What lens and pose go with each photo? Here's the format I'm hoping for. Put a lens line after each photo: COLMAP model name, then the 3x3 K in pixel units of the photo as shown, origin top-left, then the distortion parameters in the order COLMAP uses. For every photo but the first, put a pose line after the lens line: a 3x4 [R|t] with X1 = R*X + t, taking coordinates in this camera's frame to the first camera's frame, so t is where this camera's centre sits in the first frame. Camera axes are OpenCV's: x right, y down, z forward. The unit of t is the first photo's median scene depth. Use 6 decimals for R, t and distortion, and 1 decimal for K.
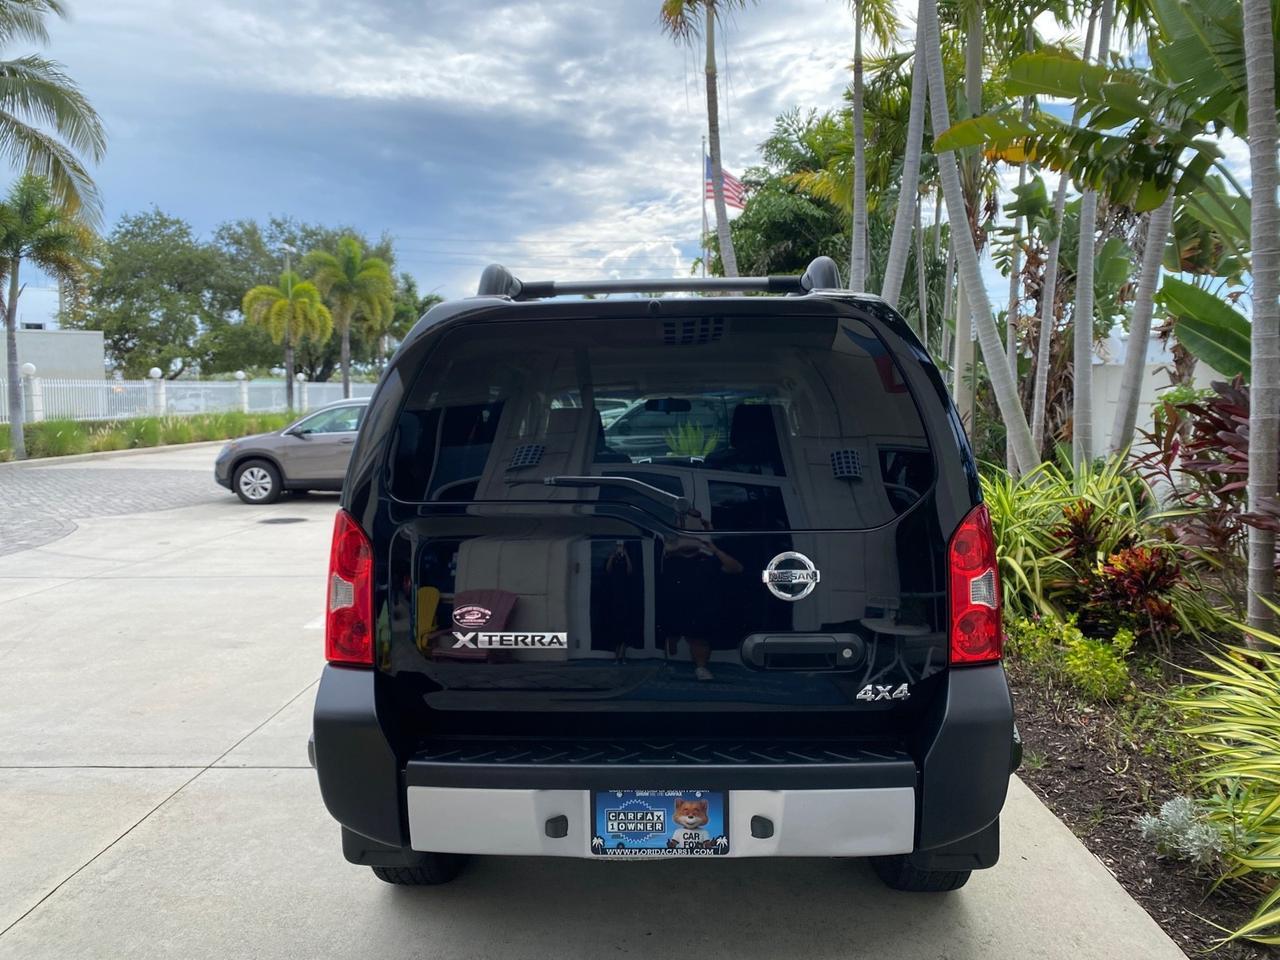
lens RADIAL K [[983.5, 0, 638.8], [0, 983.5, 449.2], [0, 0, 1]] dist [-0.002077, -0.006162]
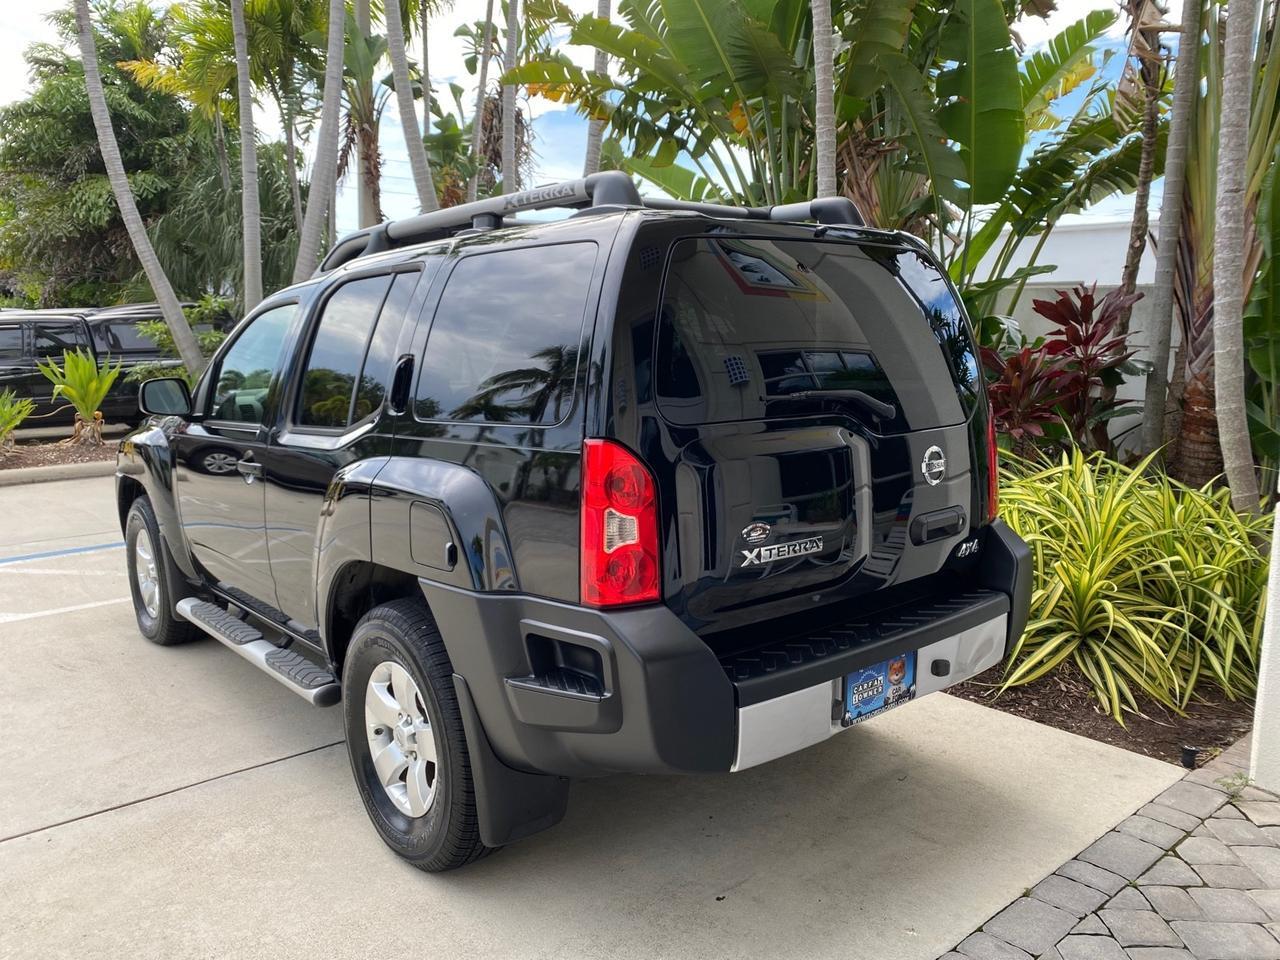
lens RADIAL K [[978.8, 0, 642.1], [0, 978.8, 452.0], [0, 0, 1]] dist [0.002788, -0.002155]
pose [[0.742036, -0.076711, 0.665956, -0.377737], [0.024952, 0.995903, 0.086915, -0.001380], [-0.669896, -0.047877, 0.740910, 0.138438]]
